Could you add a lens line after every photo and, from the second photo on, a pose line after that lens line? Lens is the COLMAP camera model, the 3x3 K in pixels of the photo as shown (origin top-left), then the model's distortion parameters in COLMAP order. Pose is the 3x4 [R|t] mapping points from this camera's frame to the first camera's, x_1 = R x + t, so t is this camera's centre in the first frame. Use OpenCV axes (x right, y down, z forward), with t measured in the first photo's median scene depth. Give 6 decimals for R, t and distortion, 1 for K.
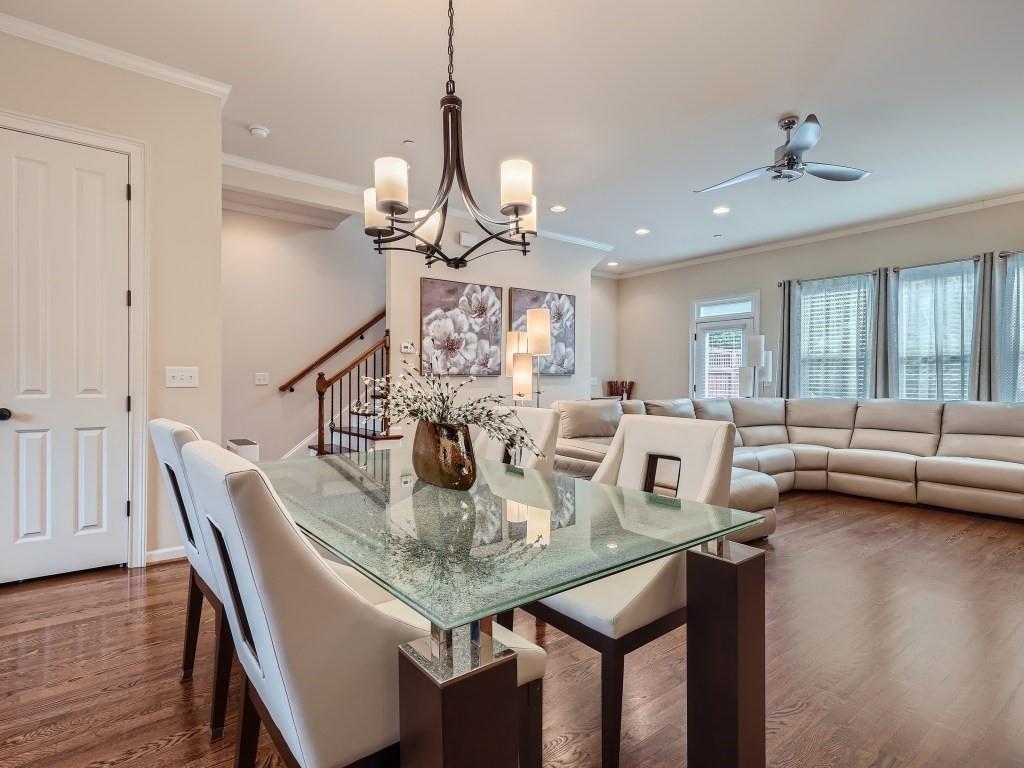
lens RADIAL K [[524.5, 0, 504.9], [0, 524.5, 385.8], [0, 0, 1]] dist [0.008001, 0.000017]
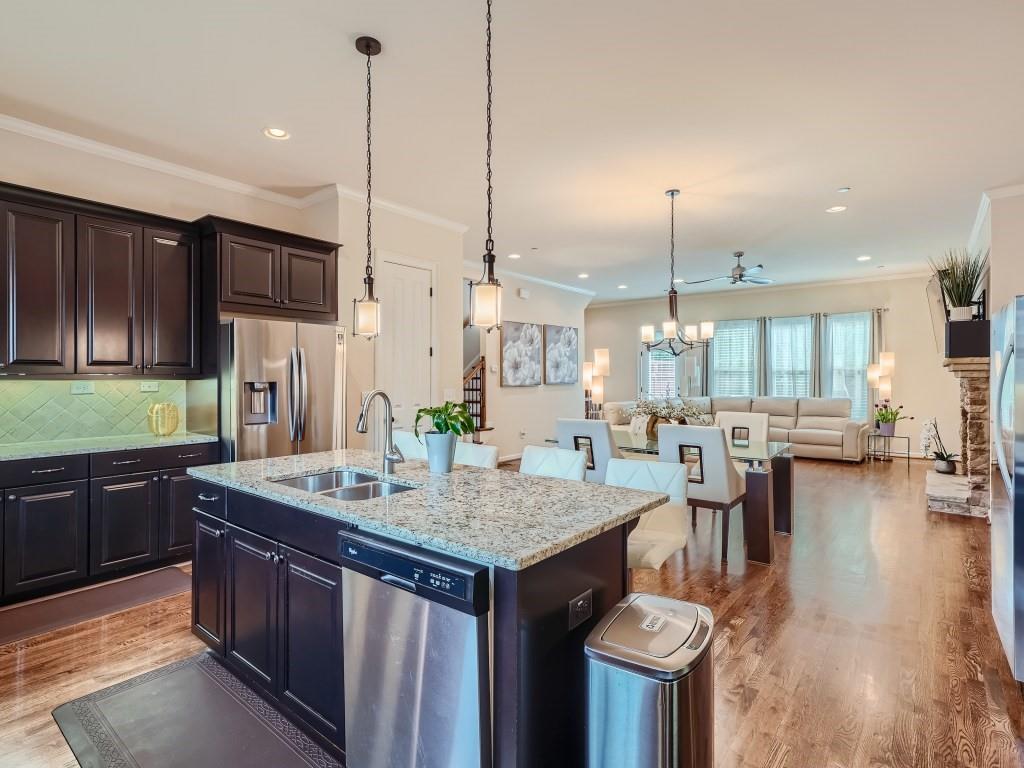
lens RADIAL K [[524.5, 0, 503.7], [0, 524.5, 376.5], [0, 0, 1]] dist [0.008001, 0.000017]
pose [[0.969790, -0.009695, 0.243748, -0.479509], [0.011401, 0.999919, -0.005593, -0.037767], [-0.243674, 0.008203, 0.969823, -0.402045]]
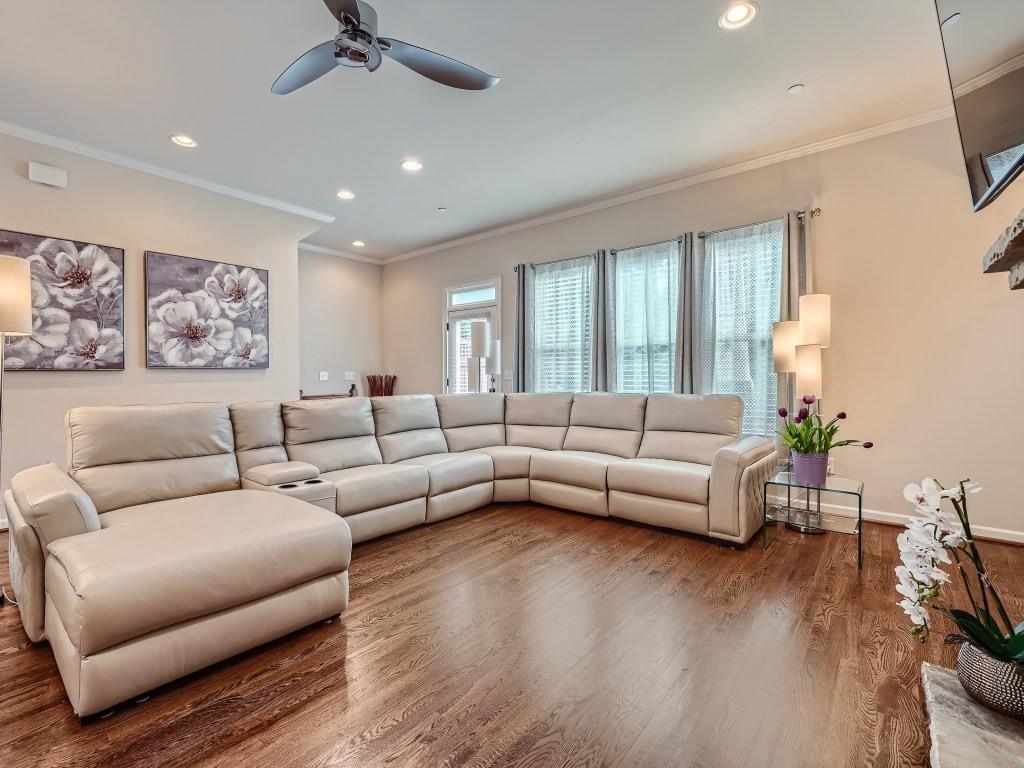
lens RADIAL K [[469.0, 0, 500.8], [0, 469.0, 375.7], [0, 0, 1]] dist [0.015565, 0.001812]
pose [[0.973677, -0.010263, 0.227701, 0.364282], [0.012559, 0.999884, -0.008636, 0.001192], [-0.227586, 0.011269, 0.973693, 0.247859]]
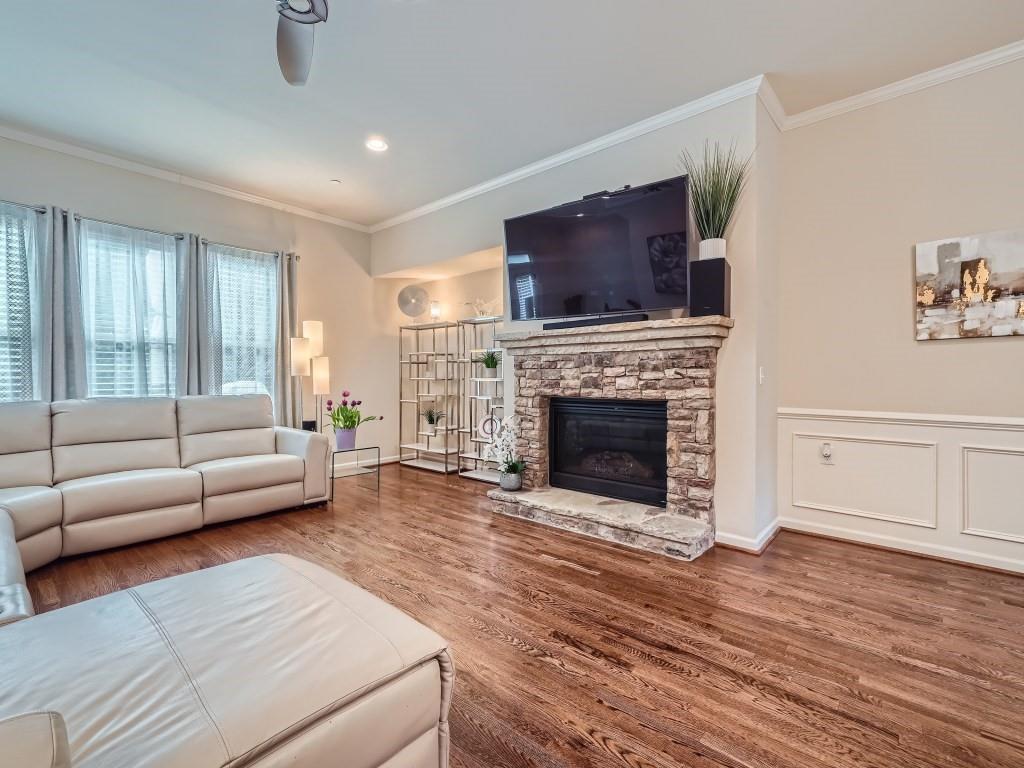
lens RADIAL K [[469.0, 0, 509.1], [0, 469.0, 380.7], [0, 0, 1]] dist [0.015565, 0.001812]
pose [[-0.201919, -0.015585, 0.979278, -0.009481], [0.005938, 0.999836, 0.017137, -0.006207], [-0.979384, 0.009275, -0.201793, 0.565651]]
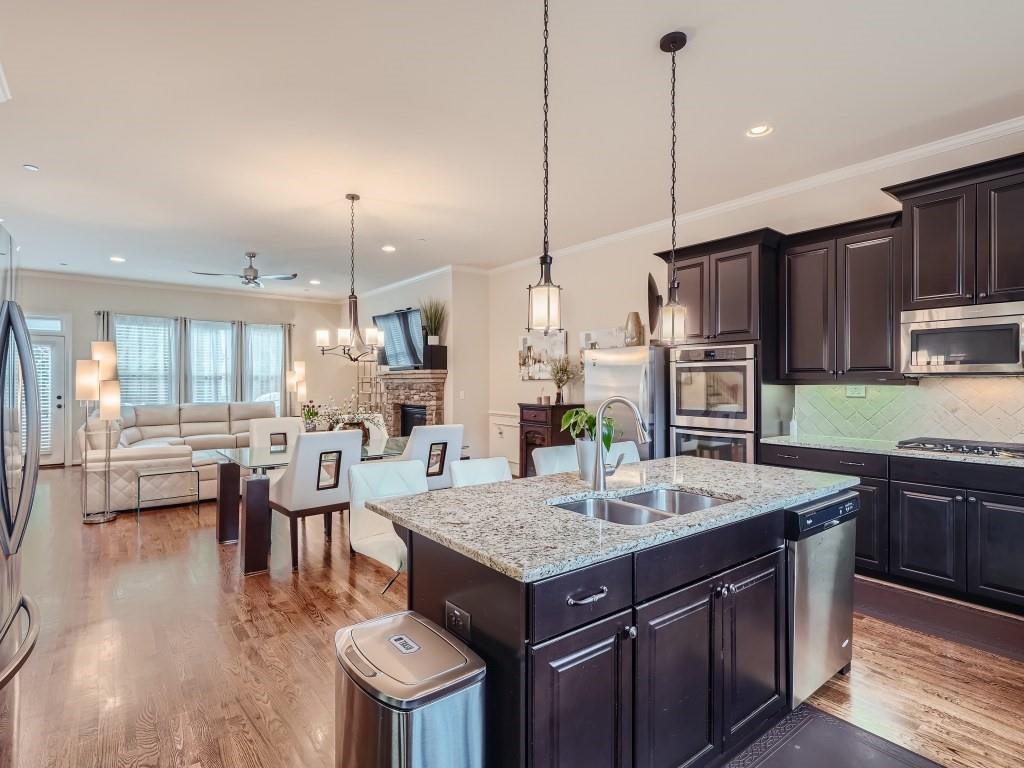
lens RADIAL K [[524.5, 0, 509.7], [0, 524.5, 379.6], [0, 0, 1]] dist [0.008001, 0.000017]
pose [[-0.018737, -0.005548, 0.999809, -0.833647], [0.006421, 0.999963, 0.005669, -0.046011], [-0.999804, 0.006526, -0.018701, 0.088635]]
